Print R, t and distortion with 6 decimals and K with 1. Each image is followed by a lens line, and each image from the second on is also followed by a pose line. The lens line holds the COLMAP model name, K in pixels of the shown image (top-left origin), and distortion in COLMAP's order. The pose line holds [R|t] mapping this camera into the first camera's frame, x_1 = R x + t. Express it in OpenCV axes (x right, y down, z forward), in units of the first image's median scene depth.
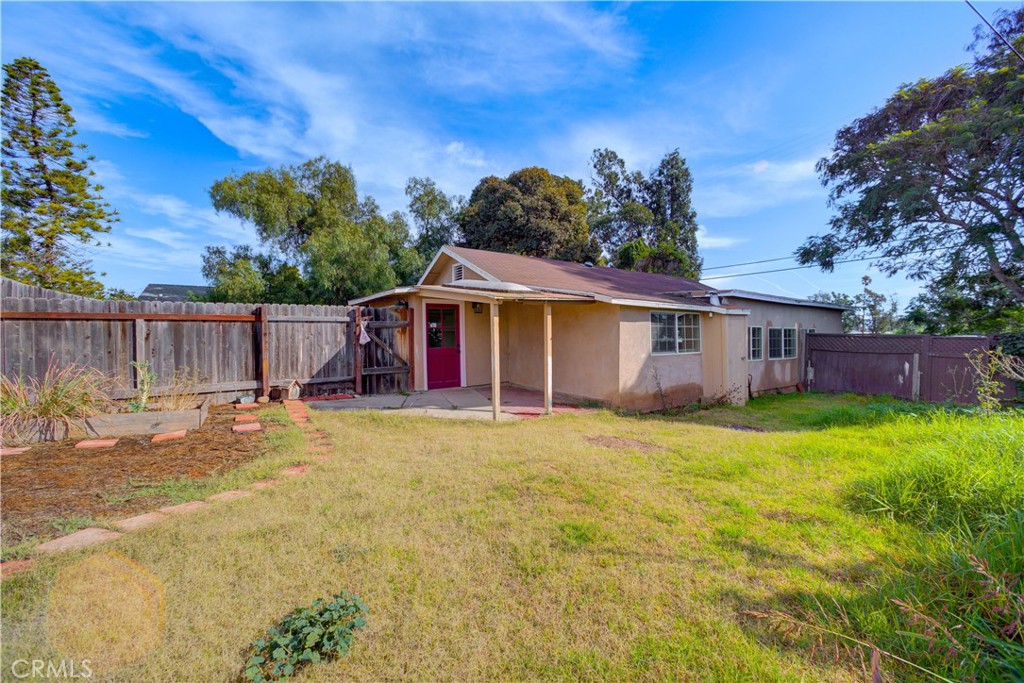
lens RADIAL K [[407.0, 0, 506.6], [0, 407.0, 338.1], [0, 0, 1]] dist [-0.023976, 0.009416]
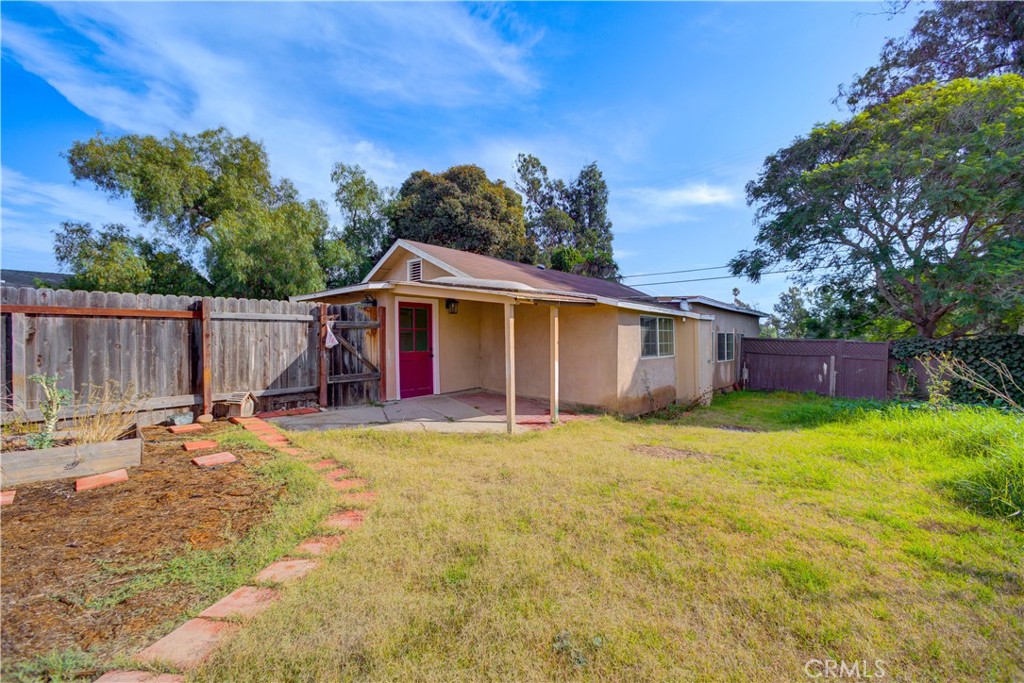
lens RADIAL K [[407.0, 0, 506.6], [0, 407.0, 338.1], [0, 0, 1]] dist [-0.023976, 0.009416]
pose [[0.974358, 0.005531, 0.224936, -0.165834], [-0.004579, 0.999978, -0.004753, -0.002615], [-0.224957, 0.003601, 0.974362, 0.082762]]
